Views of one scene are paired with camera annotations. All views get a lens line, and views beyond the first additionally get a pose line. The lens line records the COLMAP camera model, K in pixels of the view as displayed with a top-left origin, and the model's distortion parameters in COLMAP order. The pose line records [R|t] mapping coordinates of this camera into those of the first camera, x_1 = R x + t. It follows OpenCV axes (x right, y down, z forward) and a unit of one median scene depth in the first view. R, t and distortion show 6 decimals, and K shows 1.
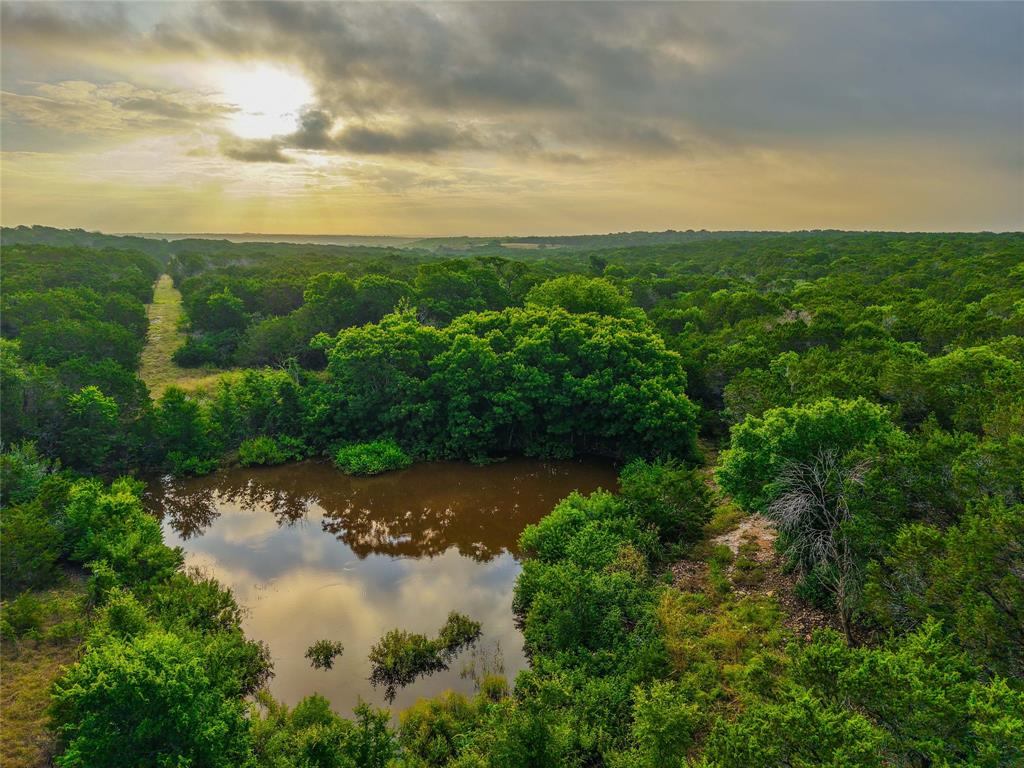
lens RADIAL K [[701.8, 0, 511.2], [0, 701.8, 380.4], [0, 0, 1]] dist [0.034682, -0.021620]
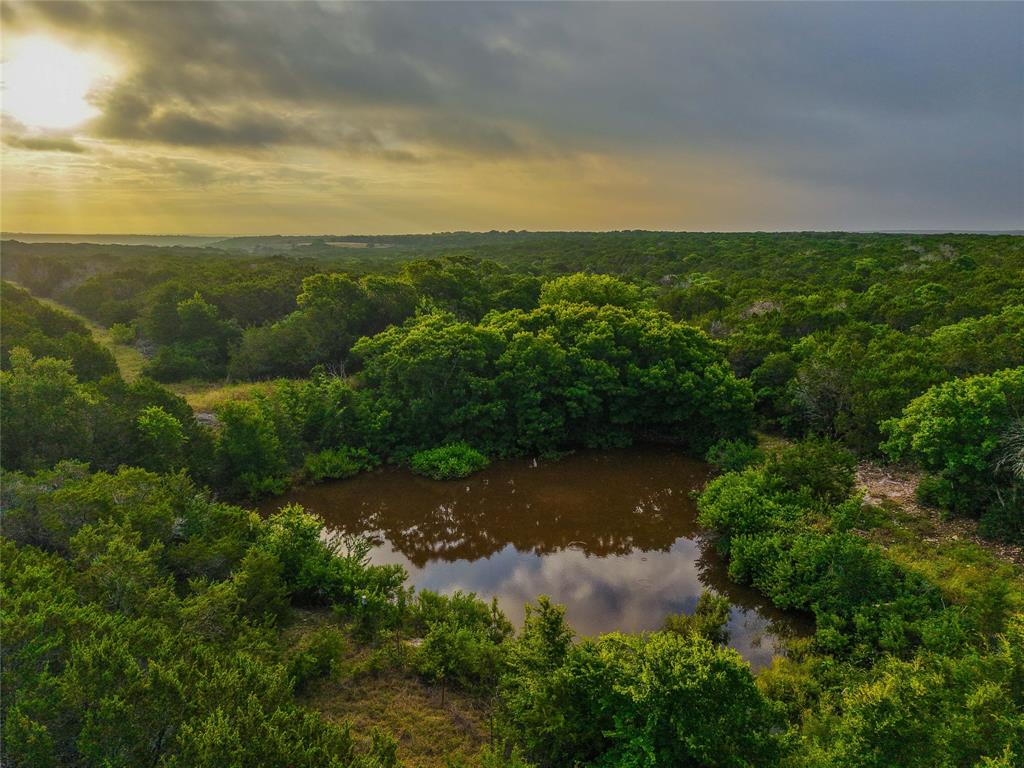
lens RADIAL K [[701.8, 0, 520.6], [0, 701.8, 386.5], [0, 0, 1]] dist [0.034682, -0.021620]
pose [[0.964256, -0.058660, 0.258398, -0.331489], [0.056334, 0.998277, 0.016404, -0.004494], [-0.258915, -0.001261, 0.965899, 0.027318]]
